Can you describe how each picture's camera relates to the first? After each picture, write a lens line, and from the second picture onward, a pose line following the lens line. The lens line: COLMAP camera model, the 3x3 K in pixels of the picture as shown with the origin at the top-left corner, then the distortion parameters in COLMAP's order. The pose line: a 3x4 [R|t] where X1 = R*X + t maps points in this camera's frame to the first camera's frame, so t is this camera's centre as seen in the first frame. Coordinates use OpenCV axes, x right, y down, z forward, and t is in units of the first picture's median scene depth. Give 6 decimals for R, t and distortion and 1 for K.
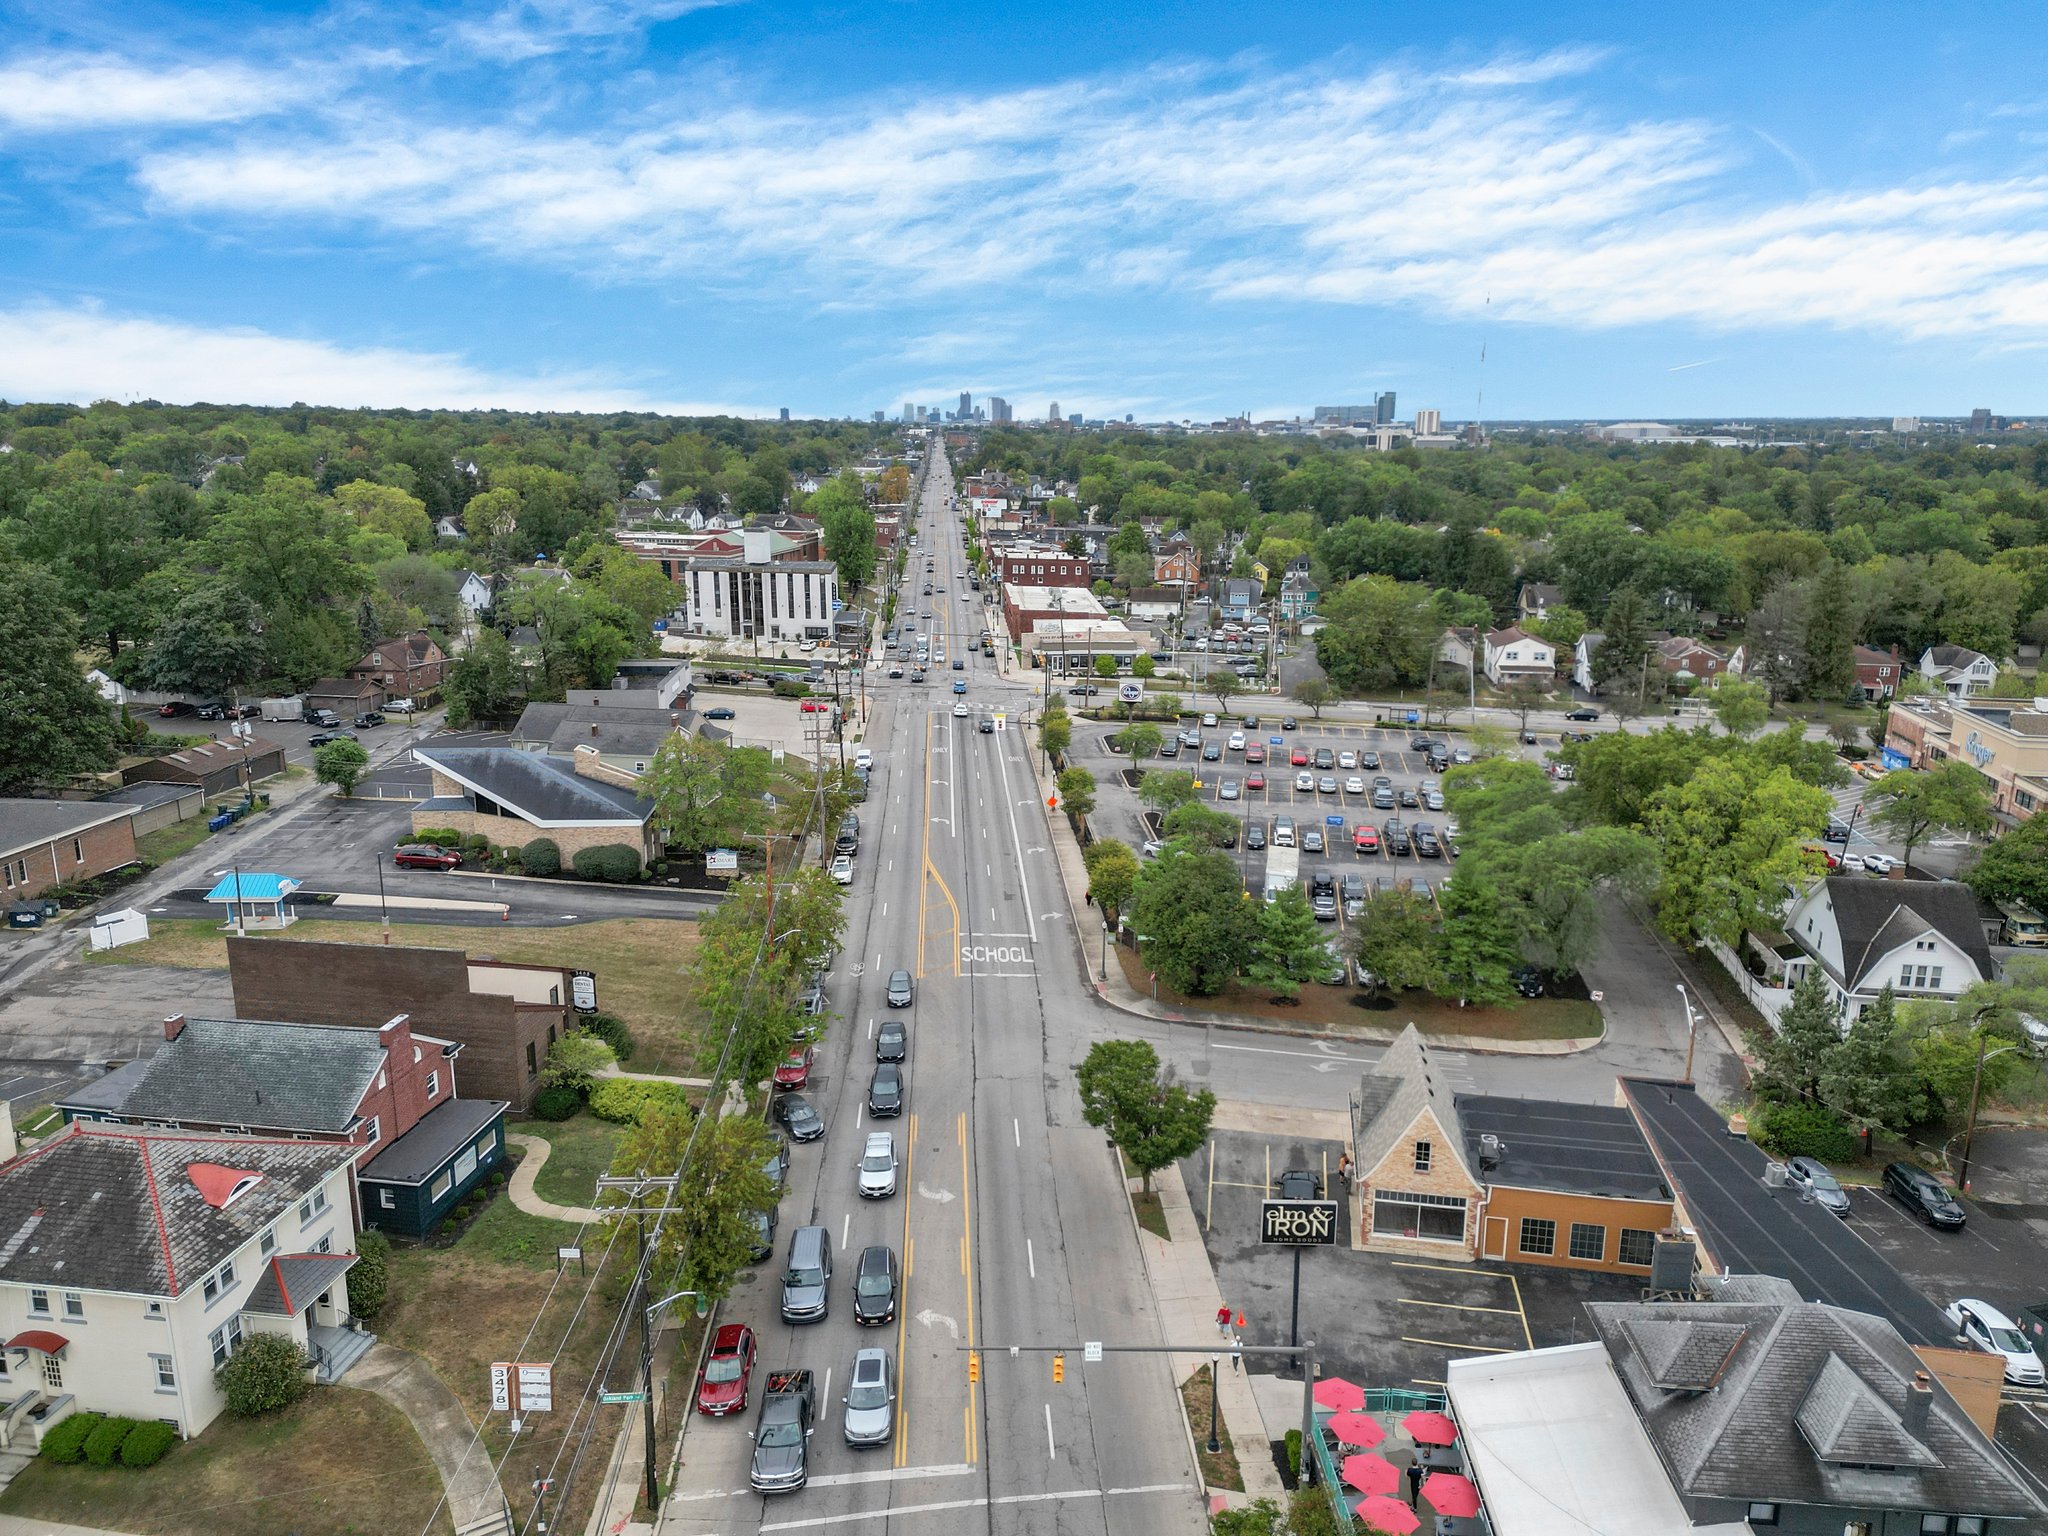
lens RADIAL K [[1423.0, 0, 1011.1], [0, 1423.0, 766.4], [0, 0, 1]] dist [0.091154, -0.090771]
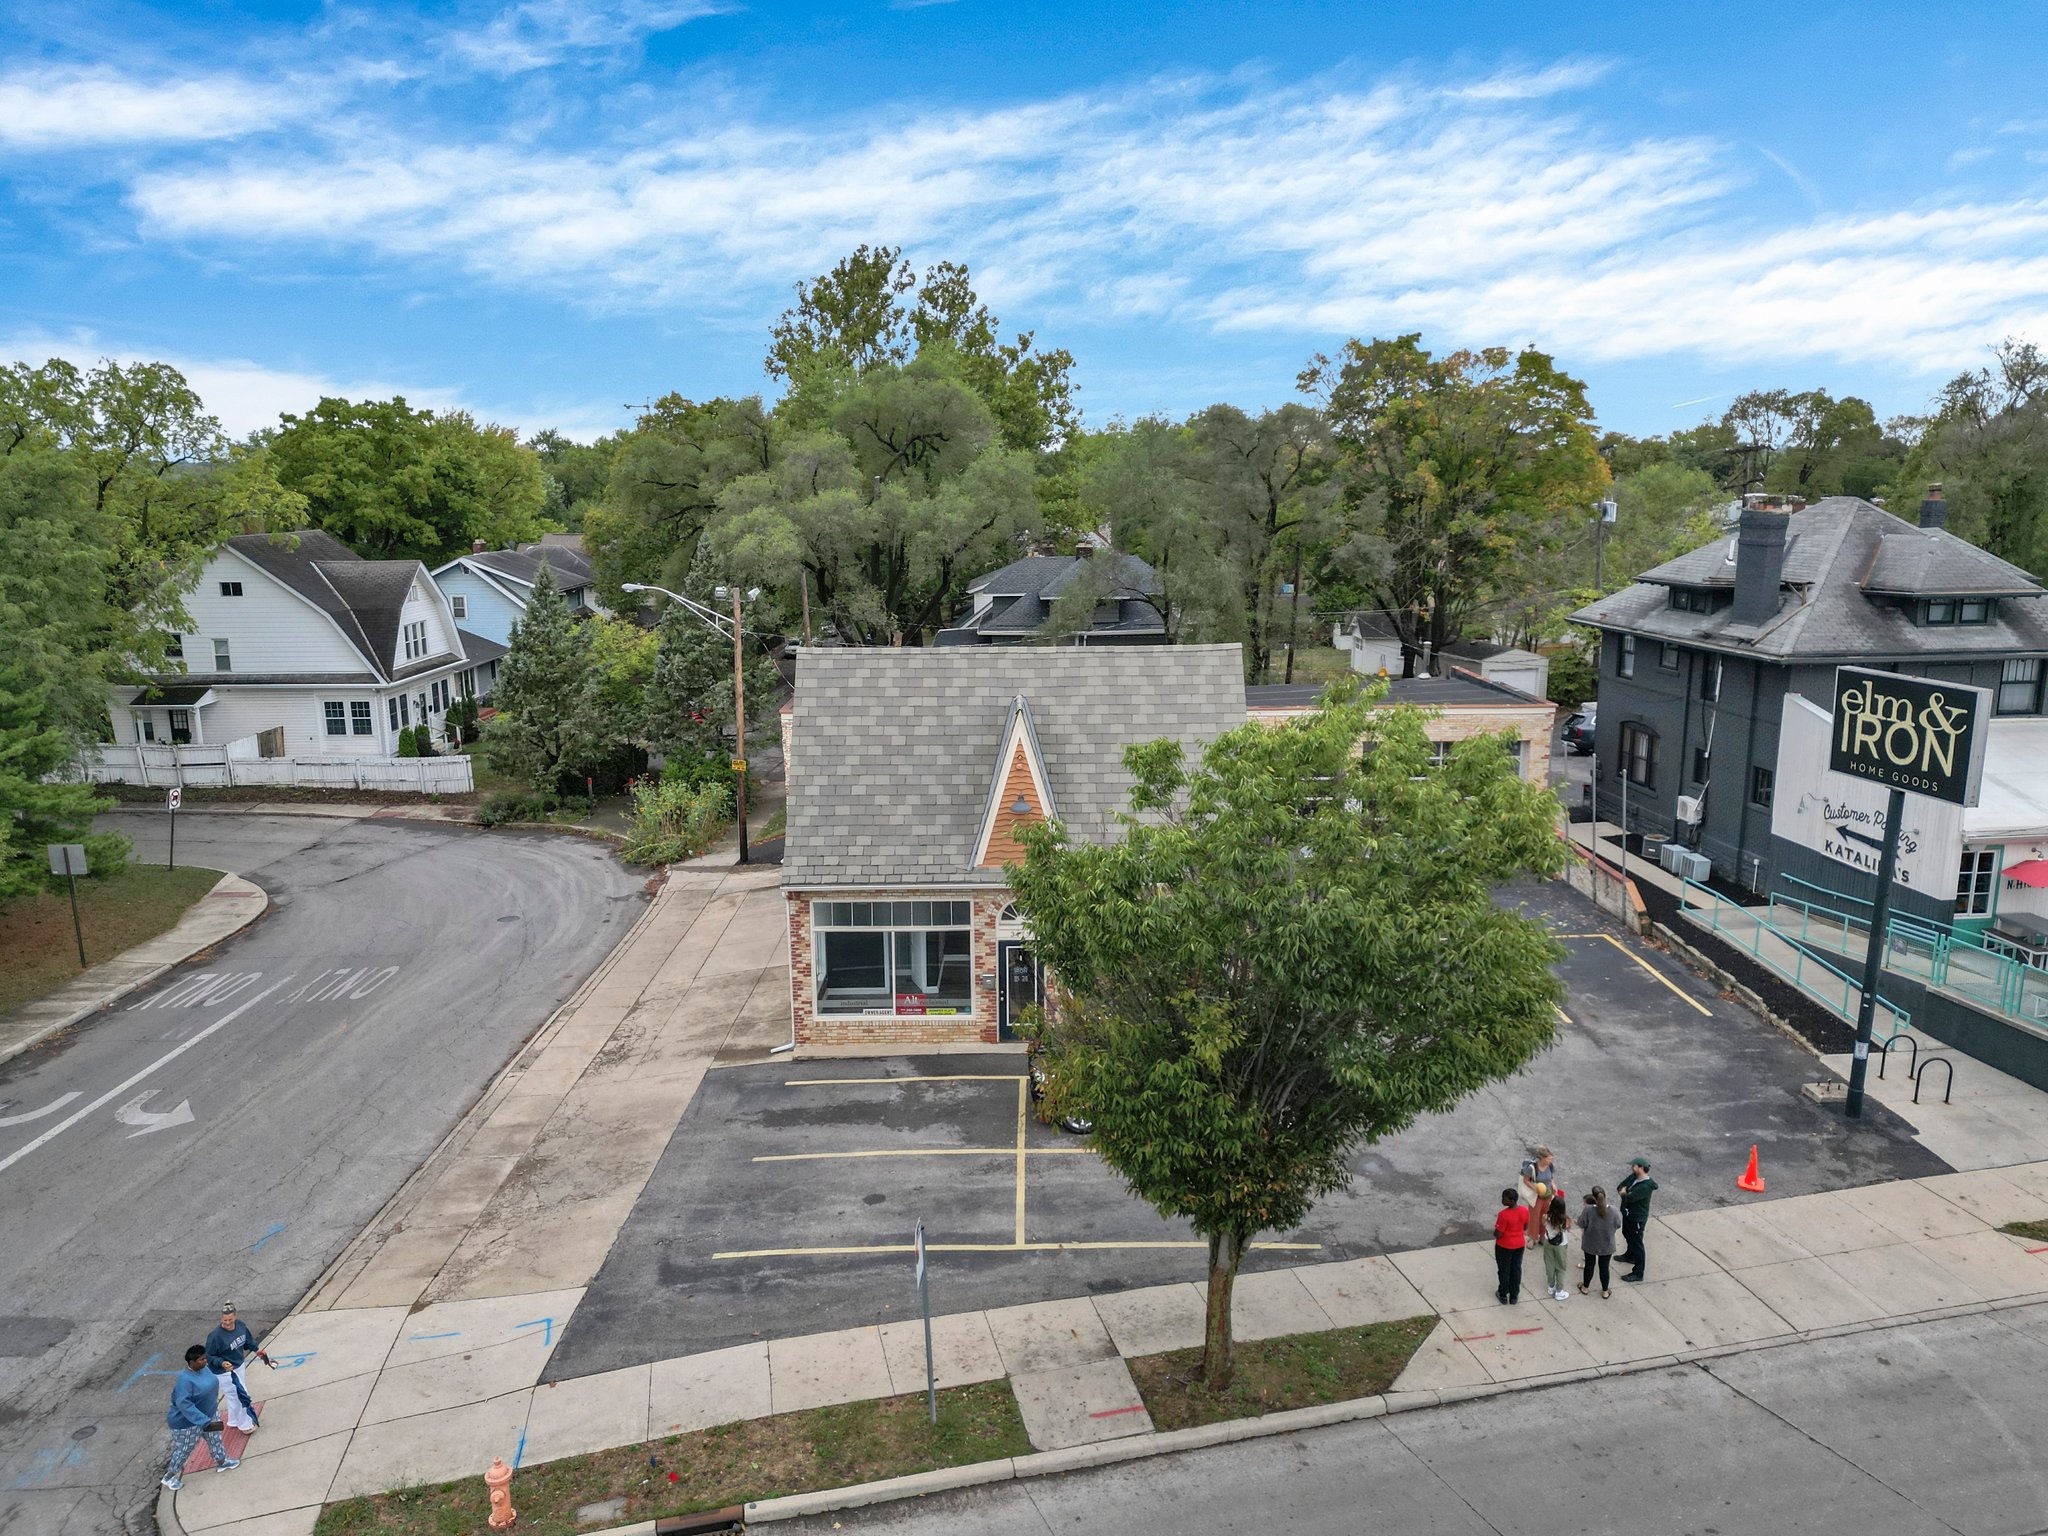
lens RADIAL K [[1430.8, 0, 1024.0], [0, 1430.8, 768.0], [0, 0, 1]] dist [0.082990, -0.081304]
pose [[-0.180350, -0.195419, 0.963995, -0.095007], [0.241542, 0.941256, 0.235999, 0.106755], [-0.953484, 0.275408, -0.122553, 0.807142]]
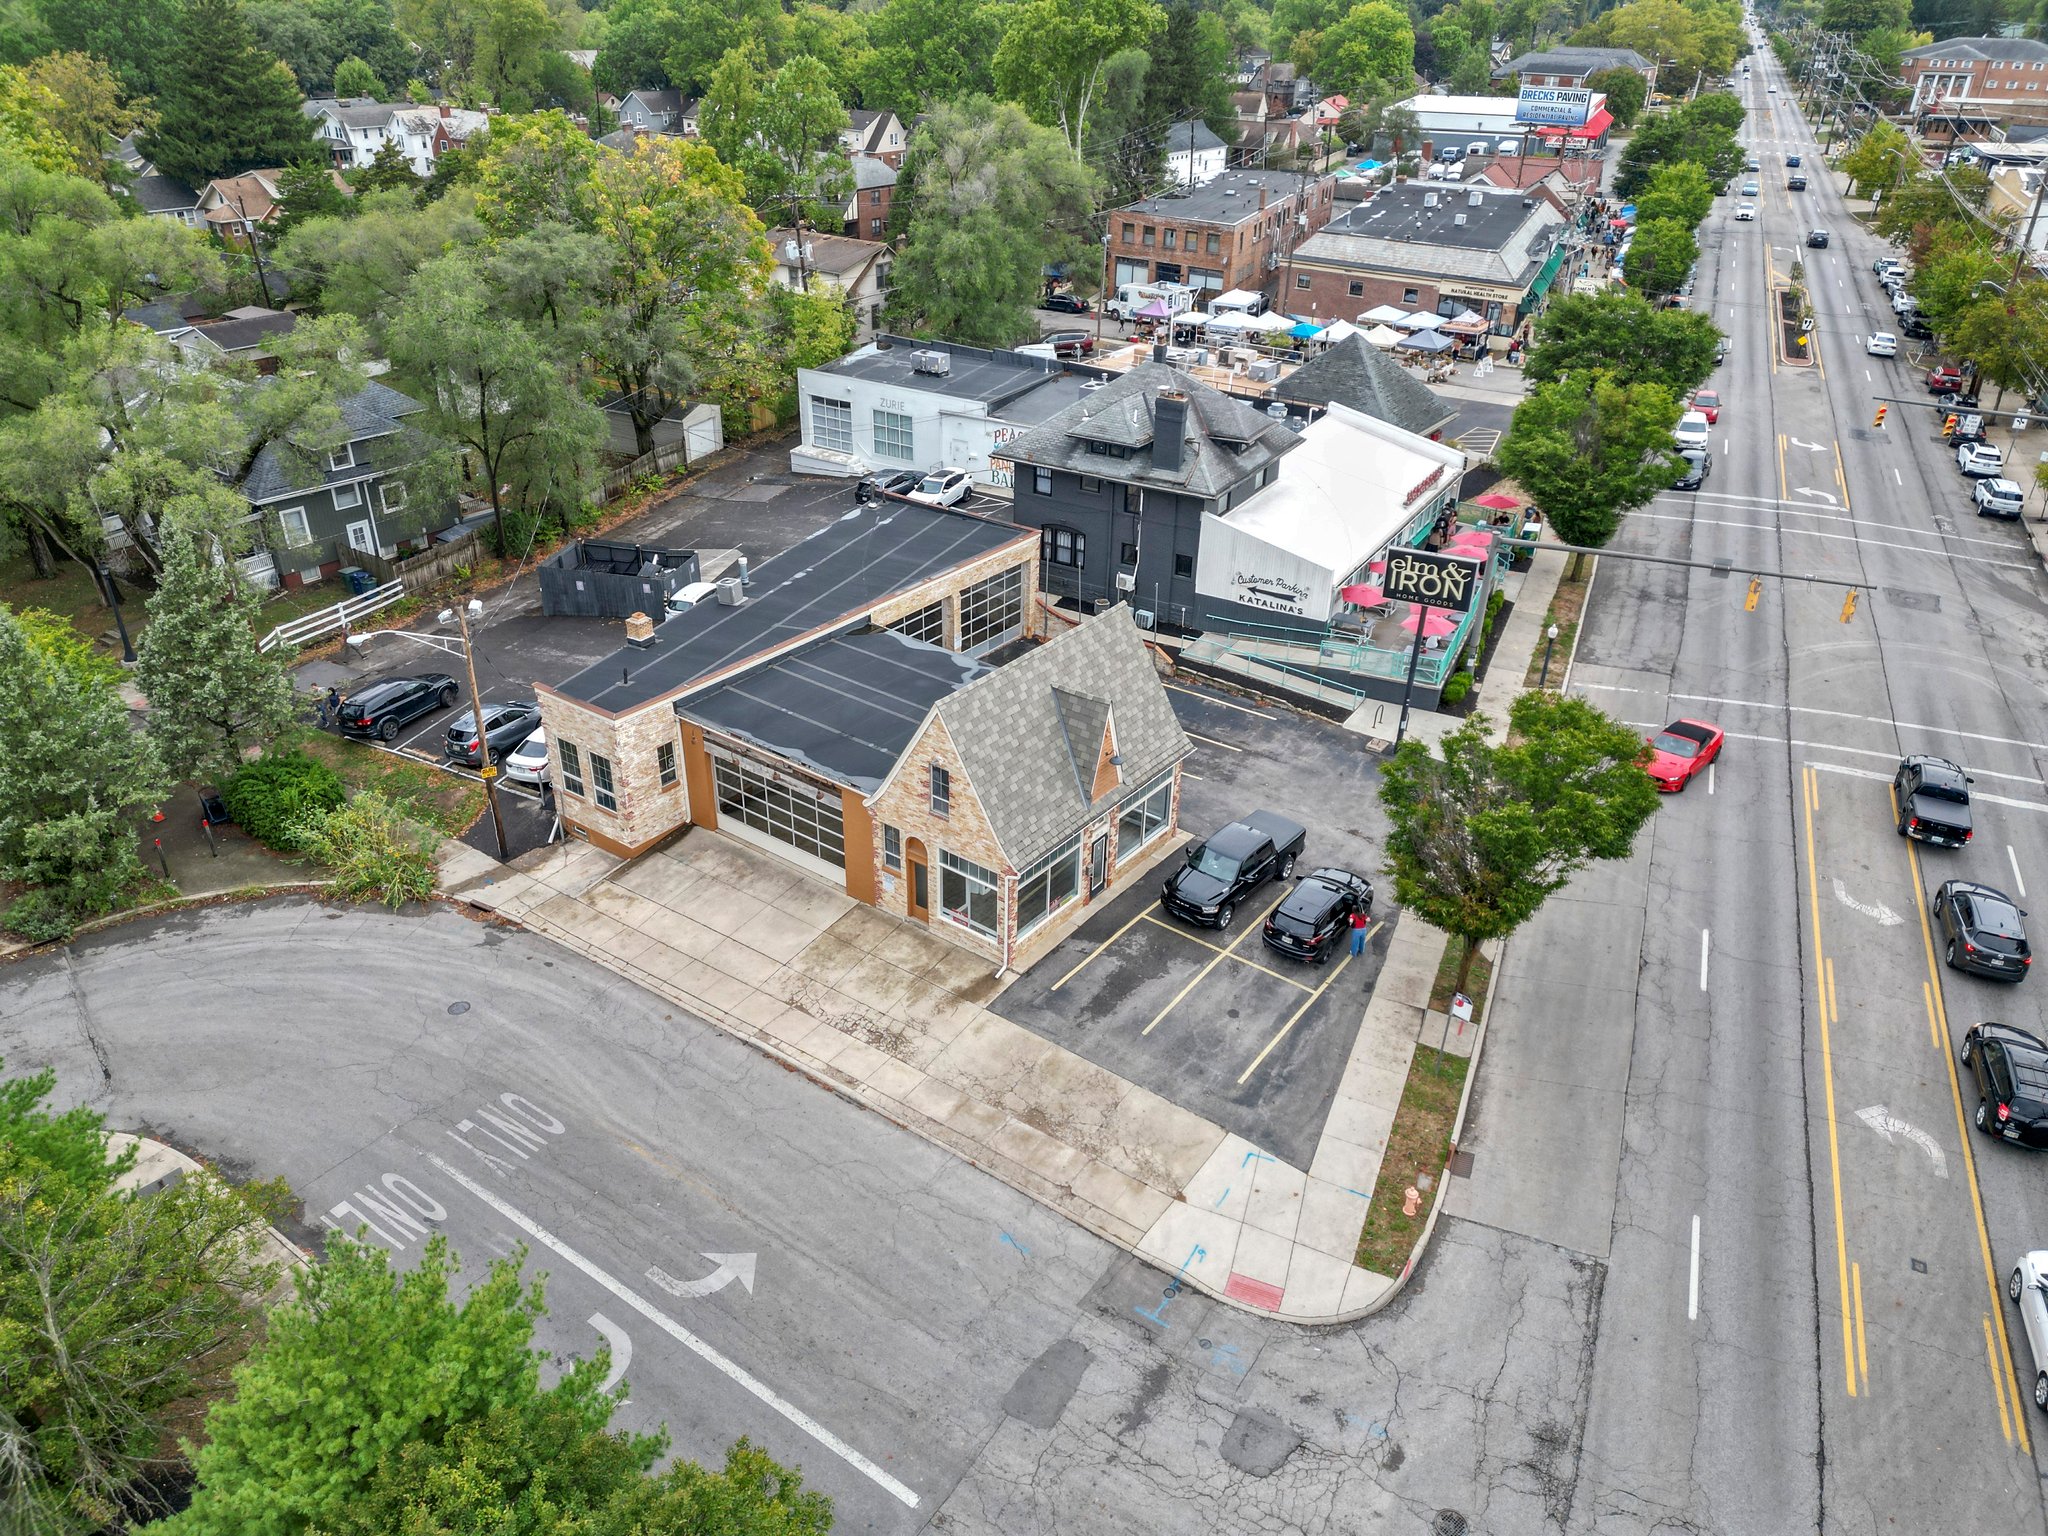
lens RADIAL K [[1420.6, 0, 1028.2], [0, 1420.6, 775.6], [0, 0, 1]] dist [0.085684, -0.084646]
pose [[-0.896223, -0.232711, 0.377663, 0.041955], [0.086643, 0.743127, 0.663518, -0.107922], [-0.435060, 0.627382, -0.645845, 1.073486]]
